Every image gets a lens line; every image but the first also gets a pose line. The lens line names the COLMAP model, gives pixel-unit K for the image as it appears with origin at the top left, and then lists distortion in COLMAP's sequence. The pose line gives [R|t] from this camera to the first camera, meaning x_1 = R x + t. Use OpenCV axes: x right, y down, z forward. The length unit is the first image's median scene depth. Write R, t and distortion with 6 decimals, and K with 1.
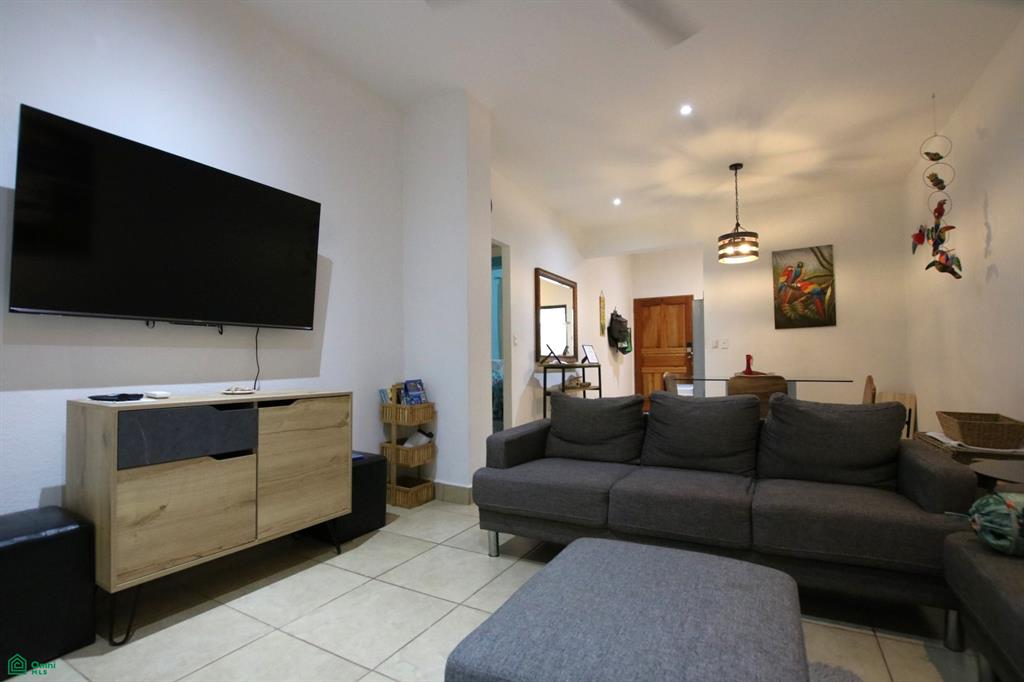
lens RADIAL K [[474.9, 0, 514.1], [0, 474.9, 350.7], [0, 0, 1]] dist [-0.036318, 0.005950]
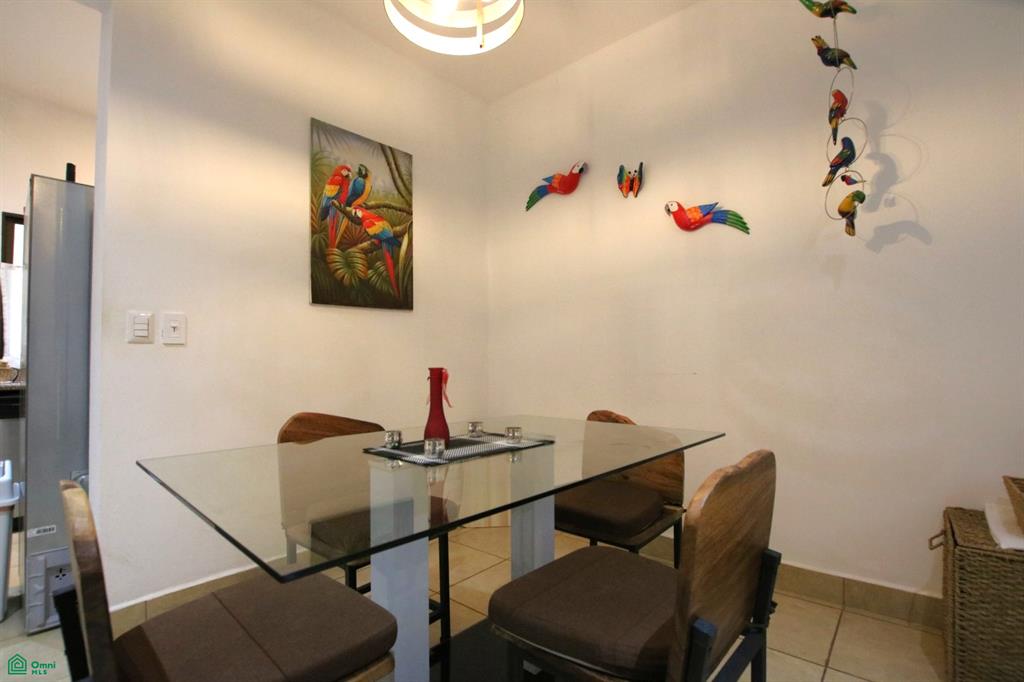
lens RADIAL K [[474.9, 0, 514.1], [0, 474.9, 350.7], [0, 0, 1]] dist [-0.036318, 0.005950]
pose [[0.198399, 0.034356, 0.979519, 0.195582], [-0.016868, 0.999357, -0.031635, 0.005706], [-0.979976, -0.010246, 0.198851, 0.775457]]
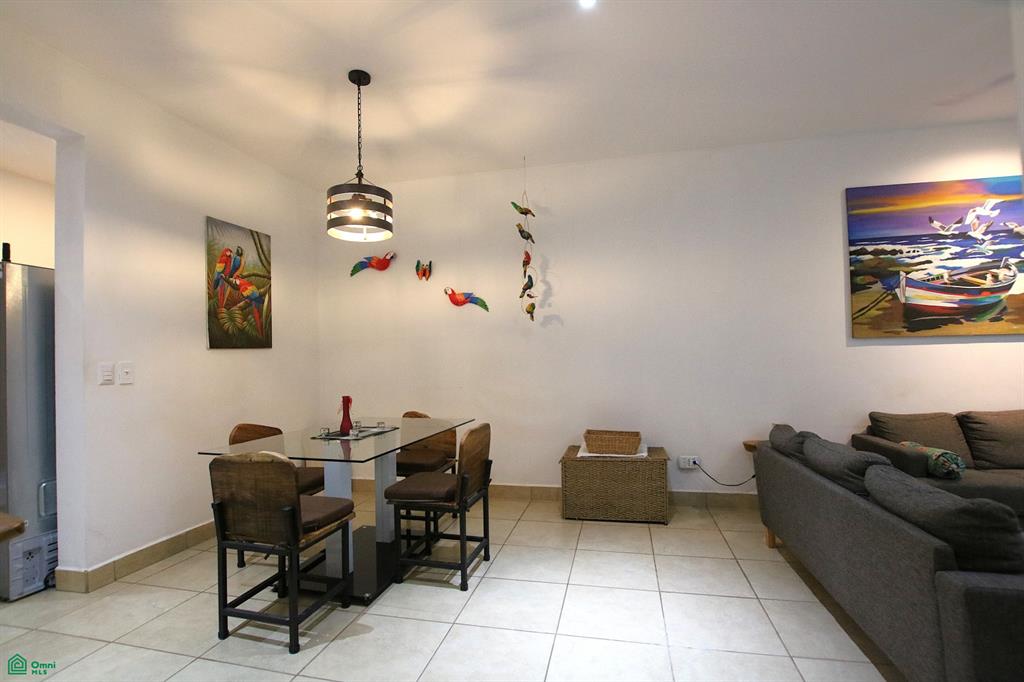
lens RADIAL K [[474.9, 0, 514.1], [0, 474.9, 350.7], [0, 0, 1]] dist [-0.036318, 0.005950]
pose [[-0.279846, 0.030701, 0.959554, -0.116177], [0.001349, 0.999500, -0.031586, -0.025493], [-0.960044, -0.007545, -0.279747, 0.832516]]
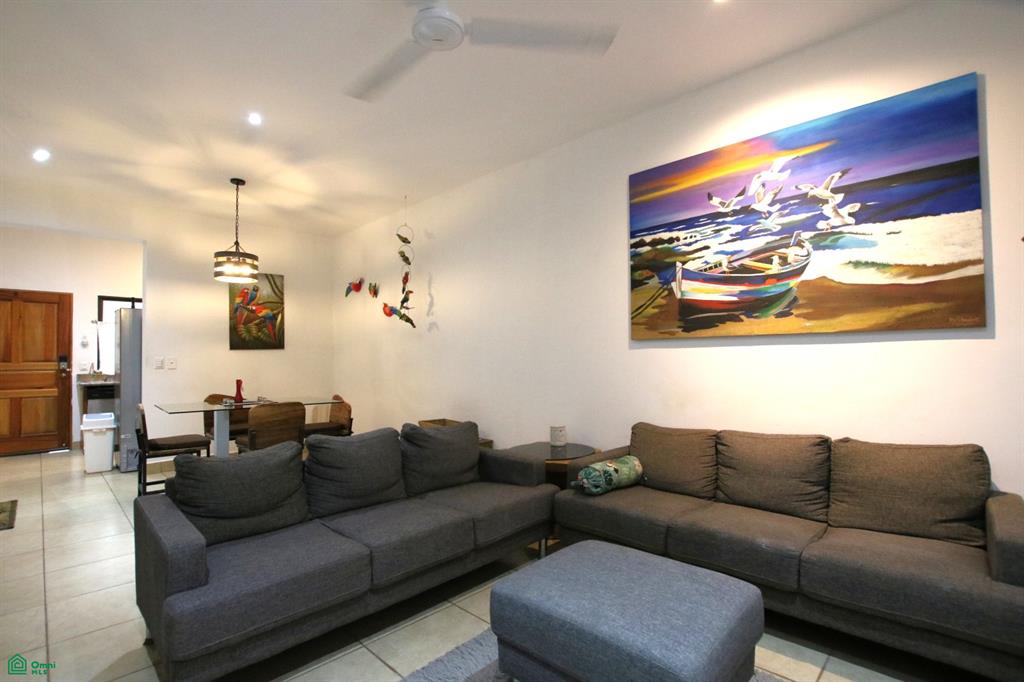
lens RADIAL K [[474.9, 0, 514.1], [0, 474.9, 350.7], [0, 0, 1]] dist [-0.036318, 0.005950]
pose [[0.261077, 0.025621, 0.964978, -0.243032], [-0.016763, 0.999617, -0.022005, -0.033608], [-0.965172, -0.010431, 0.261407, 0.179554]]
